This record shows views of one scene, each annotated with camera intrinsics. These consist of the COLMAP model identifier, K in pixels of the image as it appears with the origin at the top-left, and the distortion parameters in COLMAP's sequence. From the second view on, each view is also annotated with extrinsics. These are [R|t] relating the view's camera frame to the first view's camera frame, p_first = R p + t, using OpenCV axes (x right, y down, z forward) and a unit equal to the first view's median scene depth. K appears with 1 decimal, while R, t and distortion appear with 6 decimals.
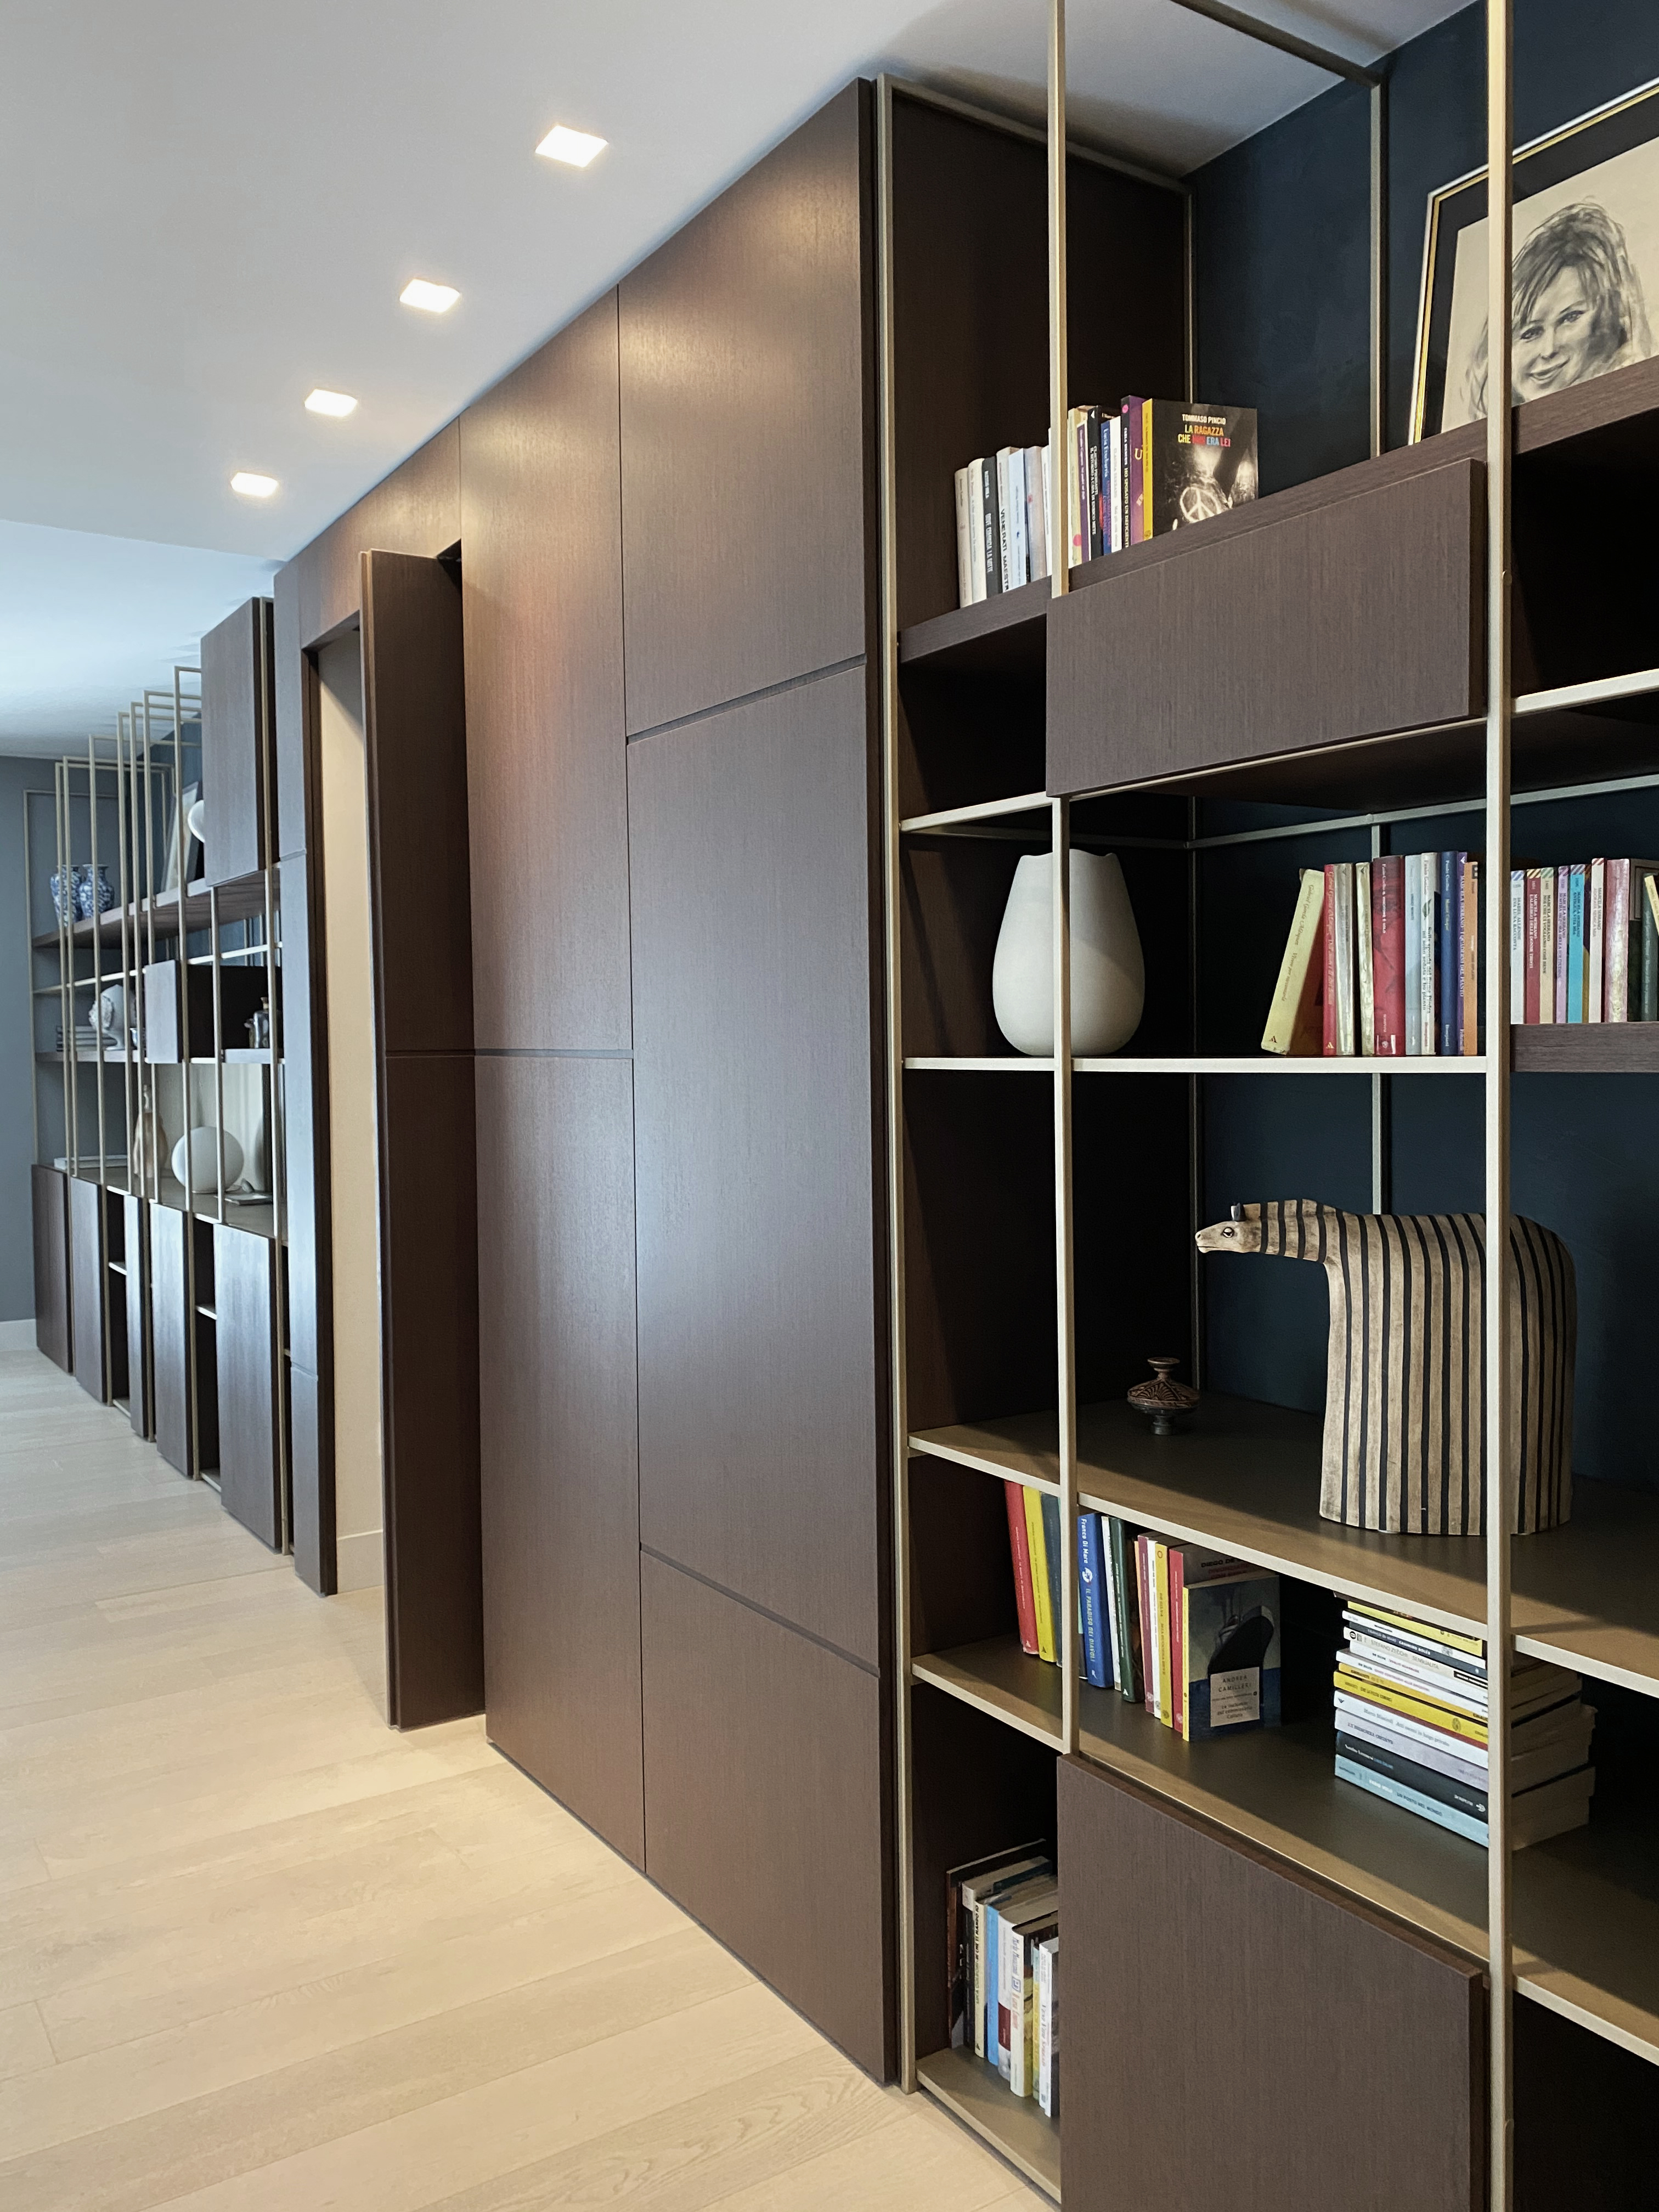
lens RADIAL K [[1684.1, 0, 820.1], [0, 1684.1, 1080.2], [0, 0, 1]] dist [-0.003693, 0.011024]
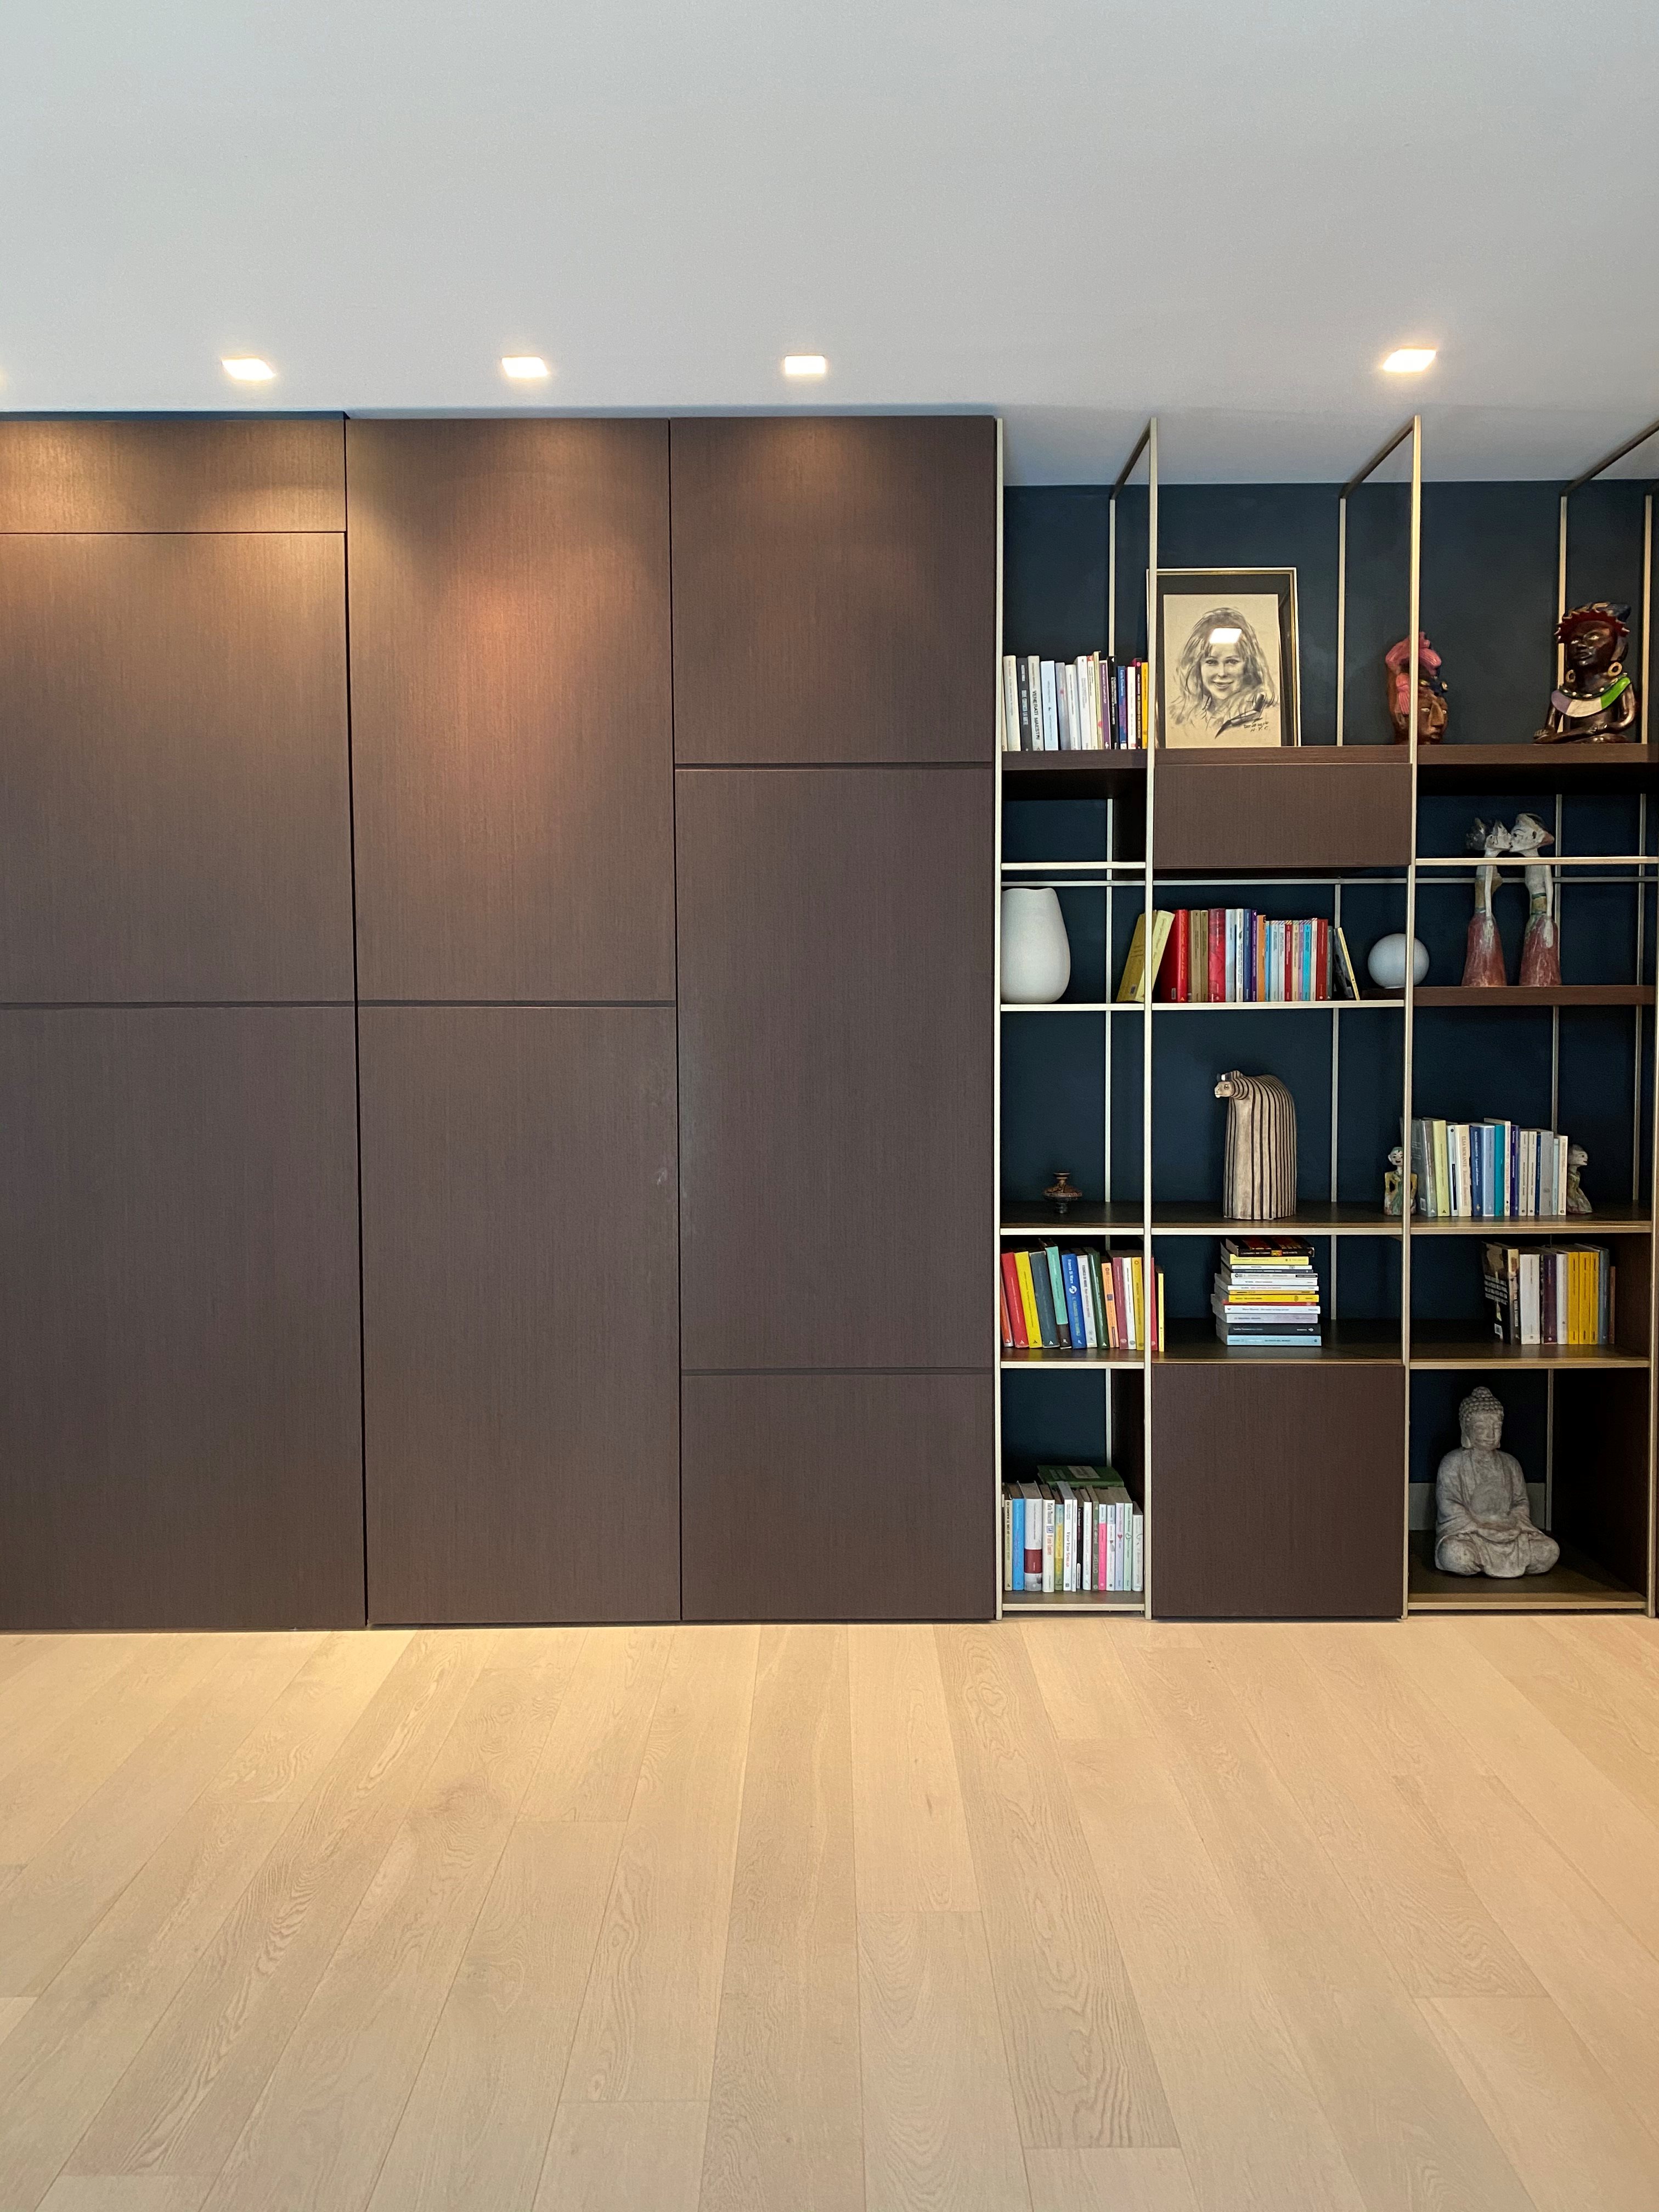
lens RADIAL K [[1696.5, 0, 820.8], [0, 1696.5, 1085.8], [0, 0, 1]] dist [0.015859, -0.008613]
pose [[0.556958, -0.025914, 0.830136, -1.645487], [0.019534, 0.999645, 0.018099, 0.038355], [-0.830311, 0.006136, 0.557267, 0.227479]]
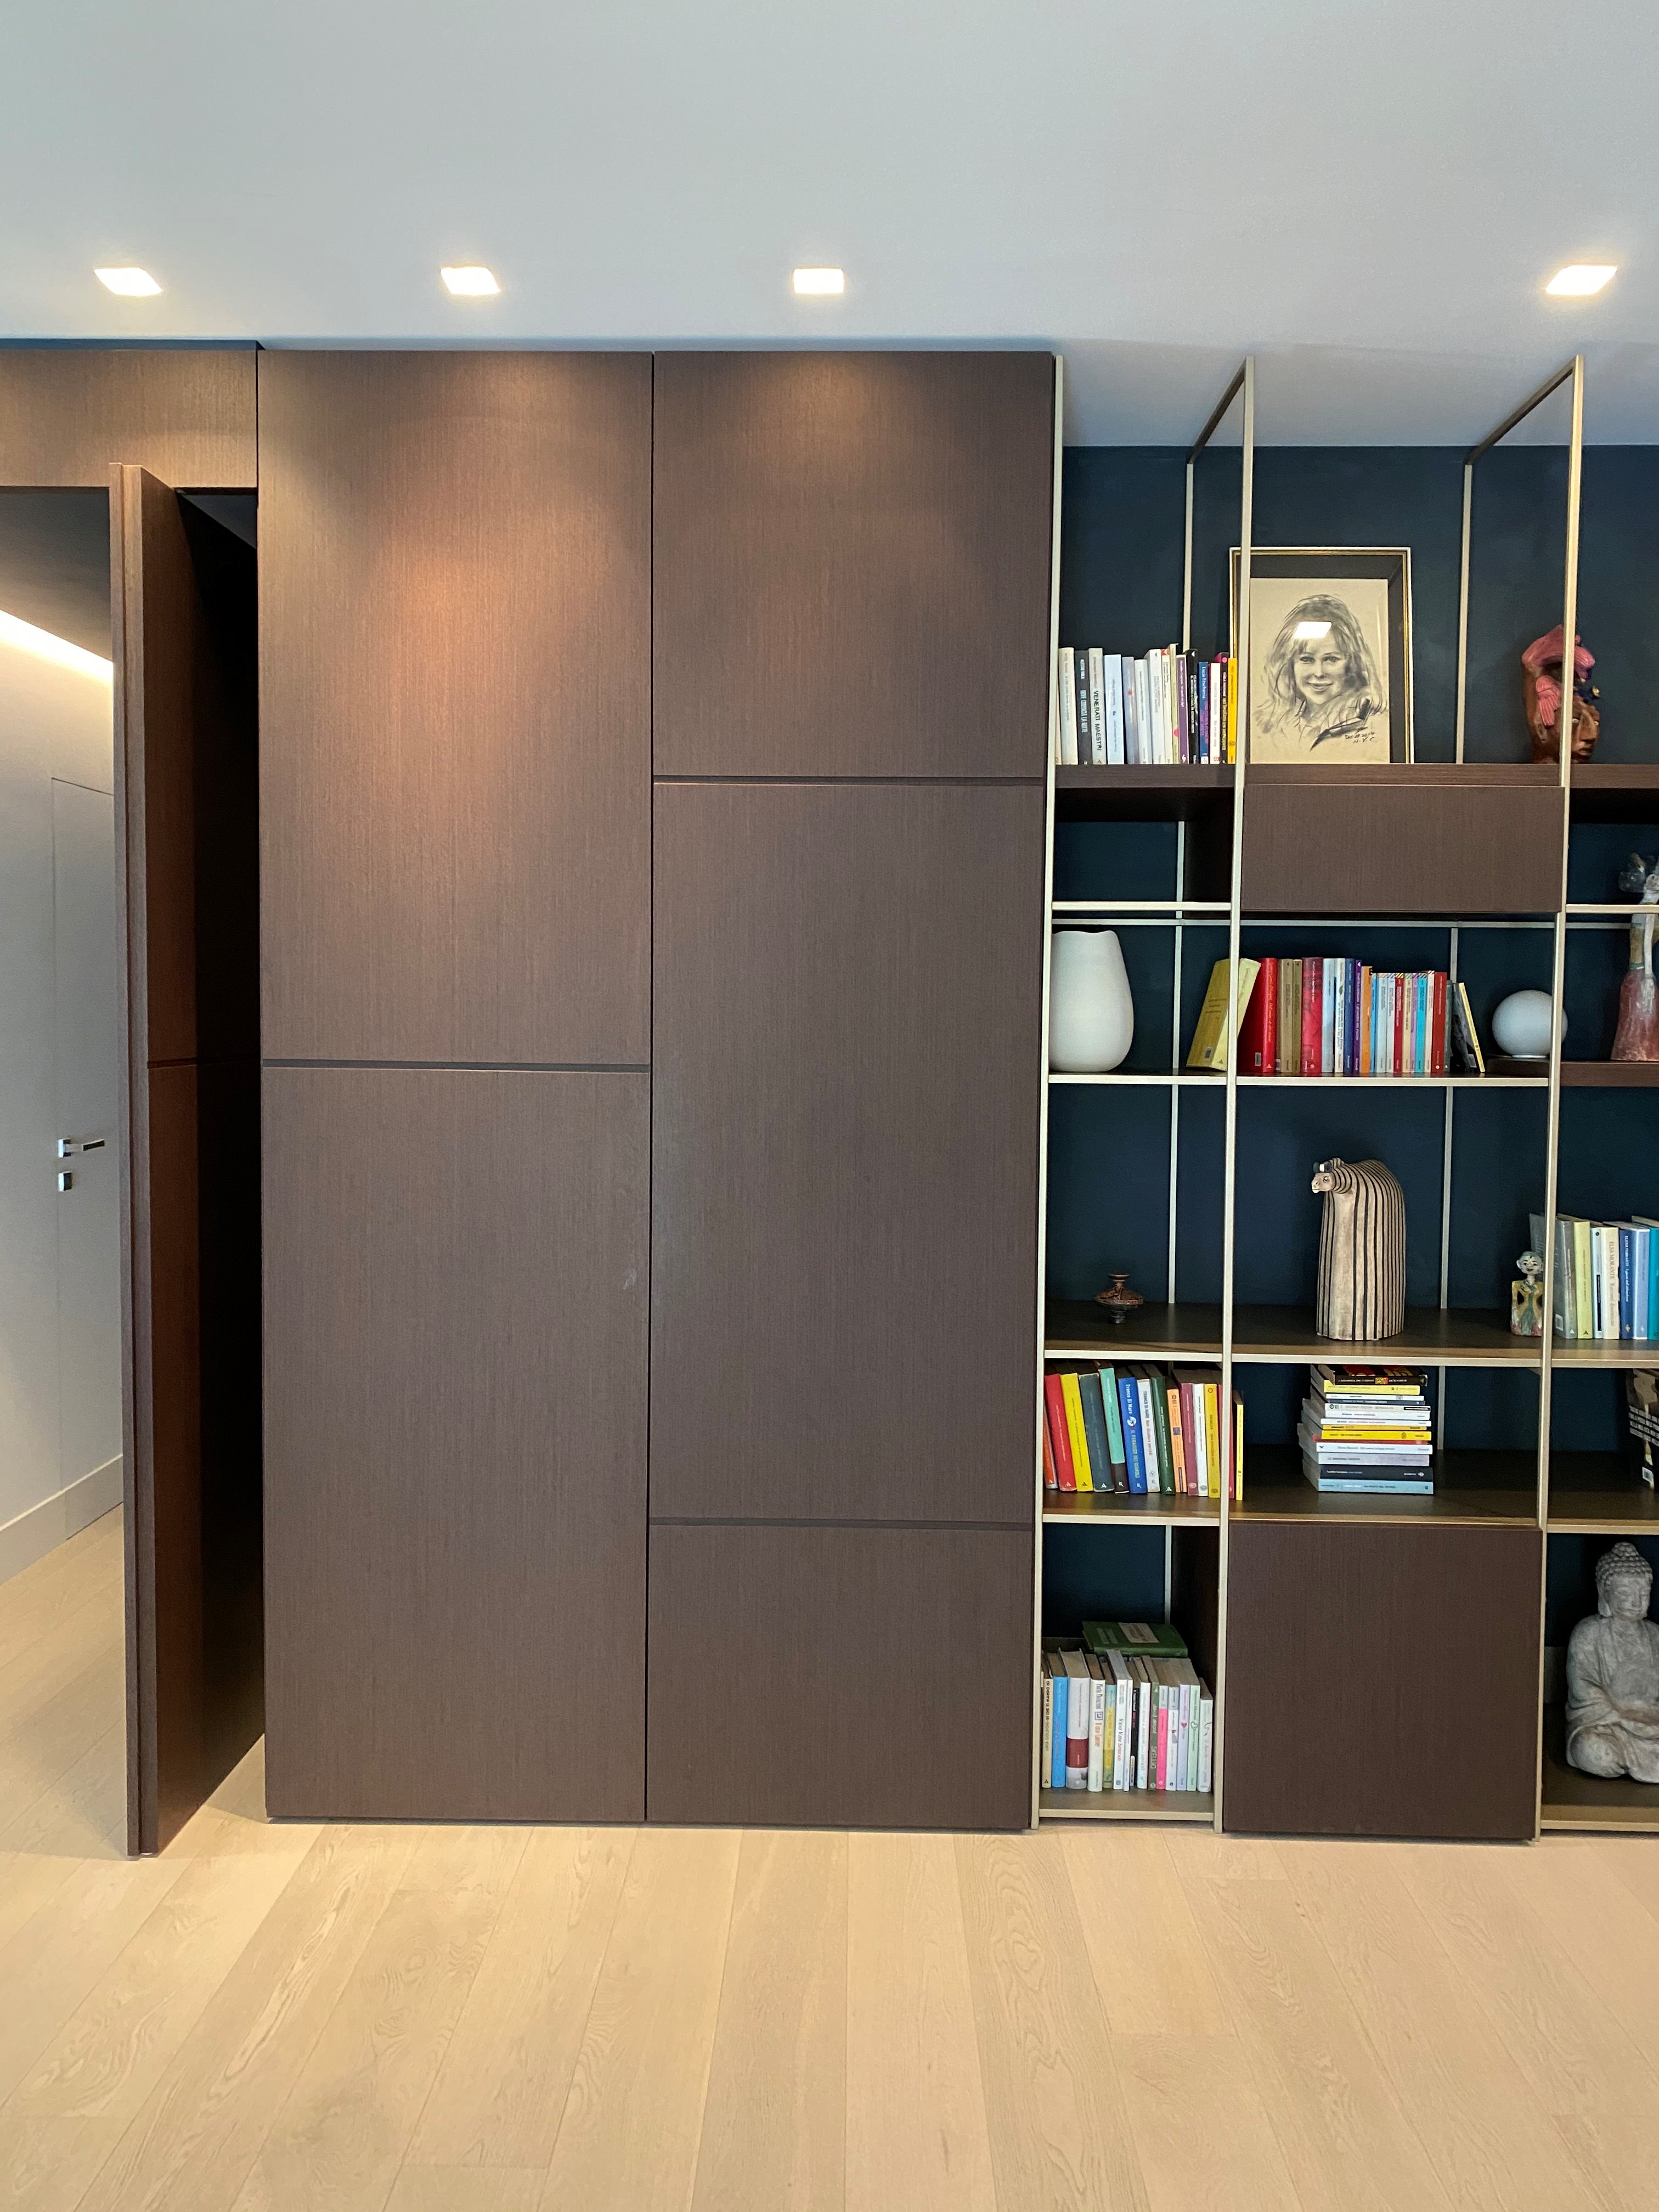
lens RADIAL K [[1684.1, 0, 820.1], [0, 1684.1, 1080.2], [0, 0, 1]] dist [-0.003693, 0.011024]
pose [[0.572100, -0.016610, 0.820016, -1.328248], [0.003896, 0.999839, 0.017534, -0.038205], [-0.820175, -0.006837, 0.572072, 0.414020]]
